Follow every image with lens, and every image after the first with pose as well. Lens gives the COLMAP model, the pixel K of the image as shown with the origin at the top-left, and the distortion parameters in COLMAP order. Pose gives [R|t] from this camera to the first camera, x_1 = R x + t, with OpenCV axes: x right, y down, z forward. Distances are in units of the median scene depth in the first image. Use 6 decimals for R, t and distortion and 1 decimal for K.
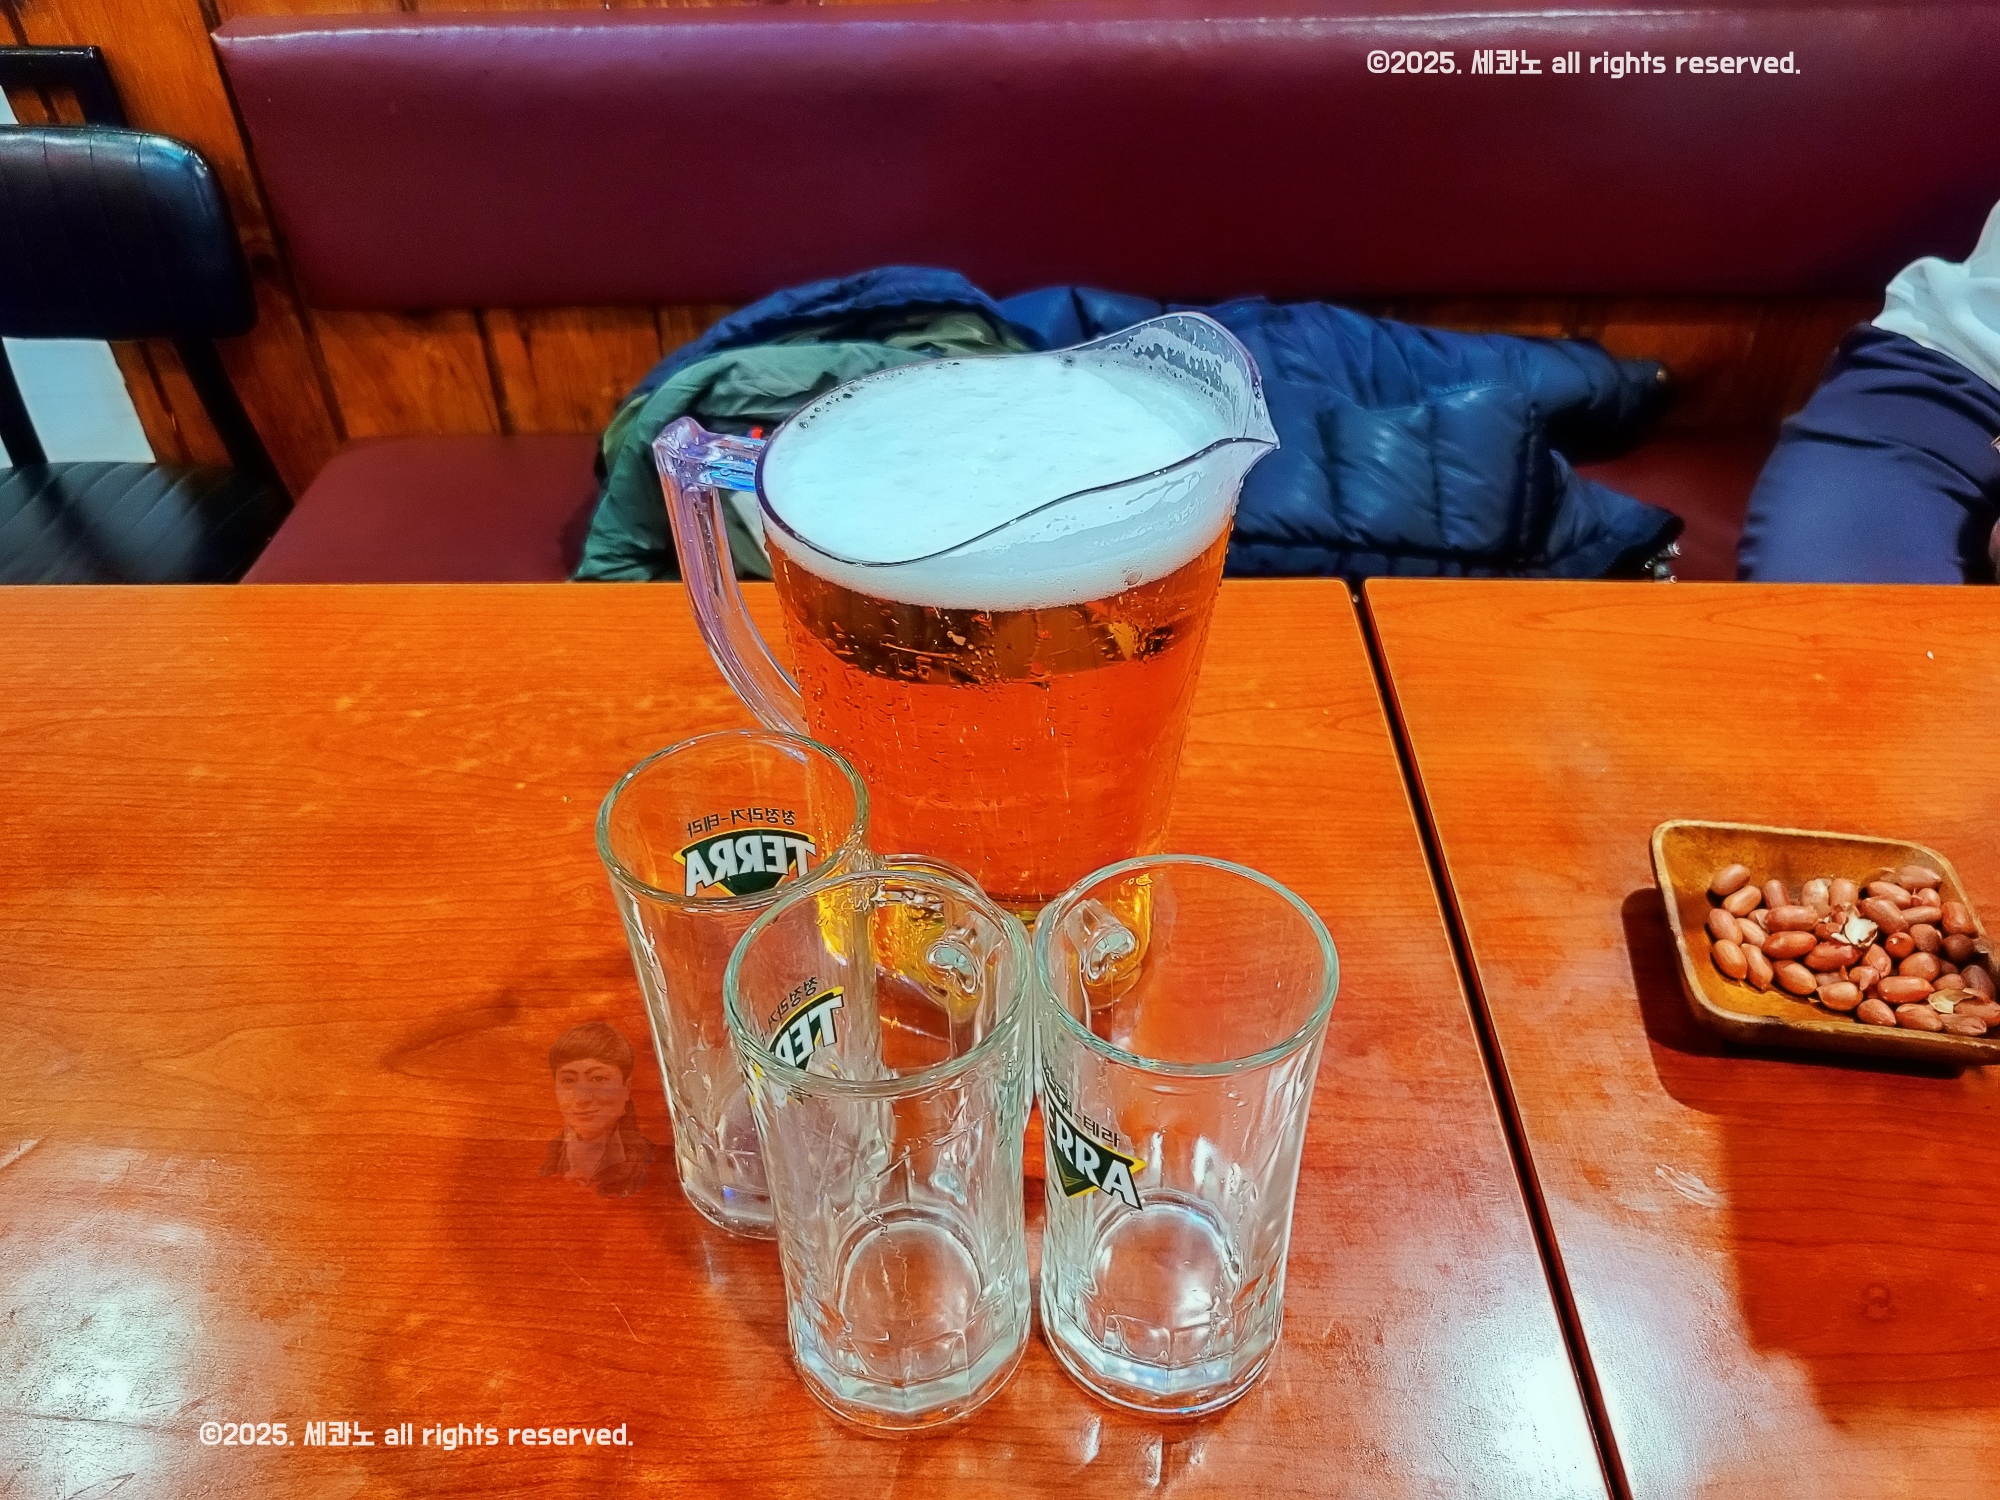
lens RADIAL K [[1523.7, 0, 998.9], [0, 1523.7, 750.3], [0, 0, 1]] dist [0.003055, -0.009816]
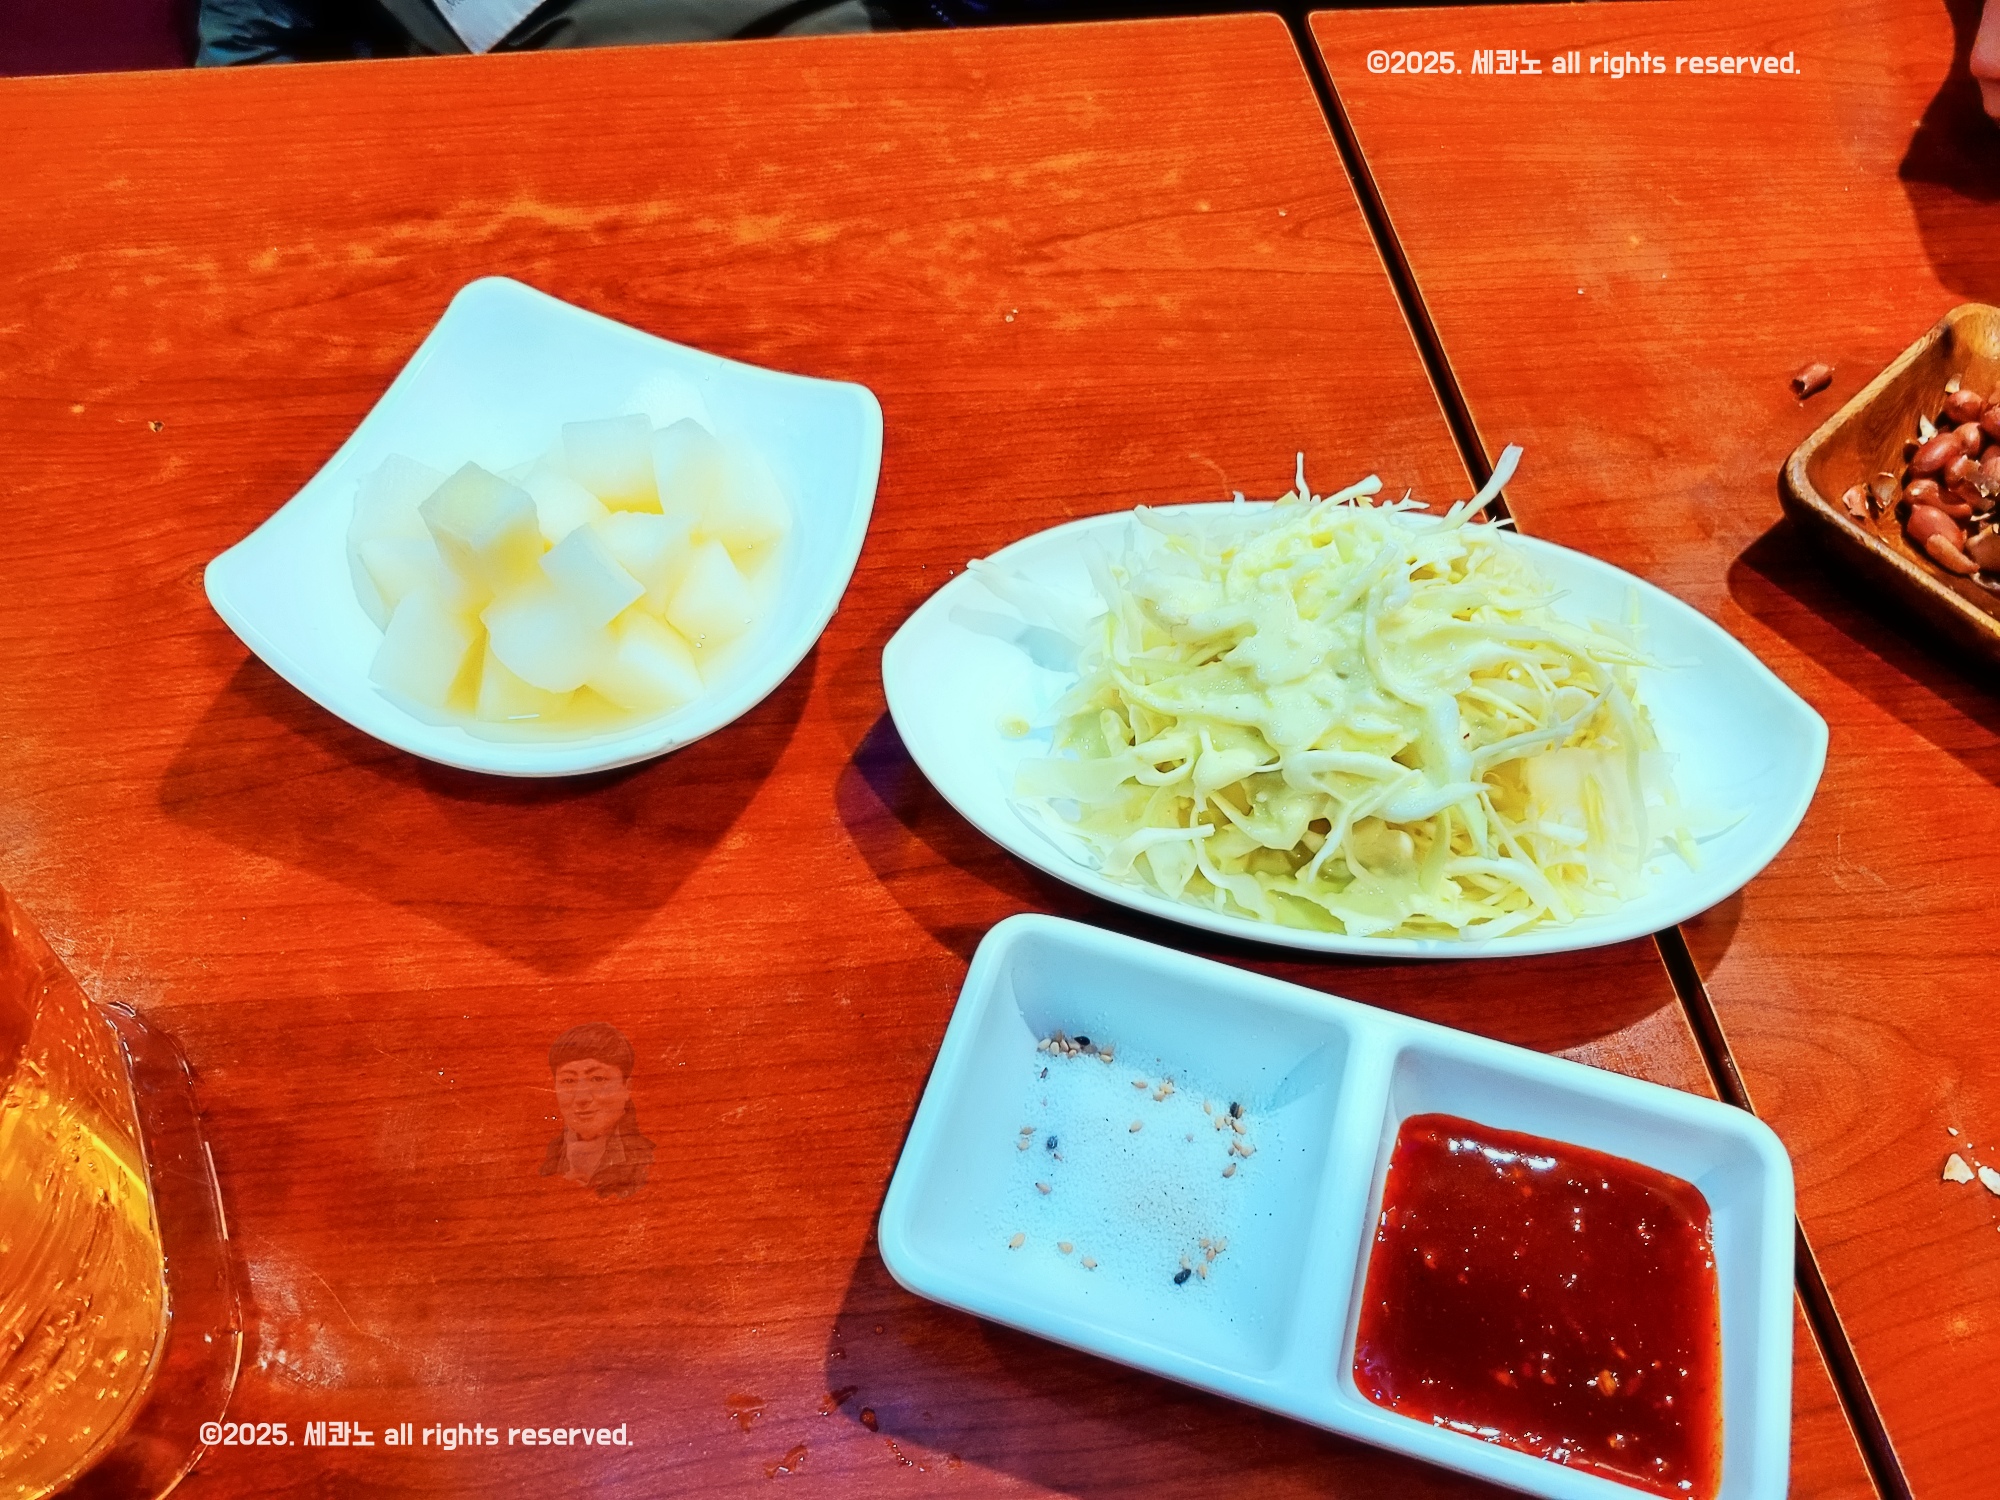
lens RADIAL K [[1523.7, 0, 1009.3], [0, 1523.7, 735.5], [0, 0, 1]] dist [0.003055, -0.009816]
pose [[0.988486, -0.098151, 0.115156, -0.013869], [0.059824, 0.952571, 0.298379, -0.013384], [-0.138980, -0.288055, 0.947475, 0.293469]]
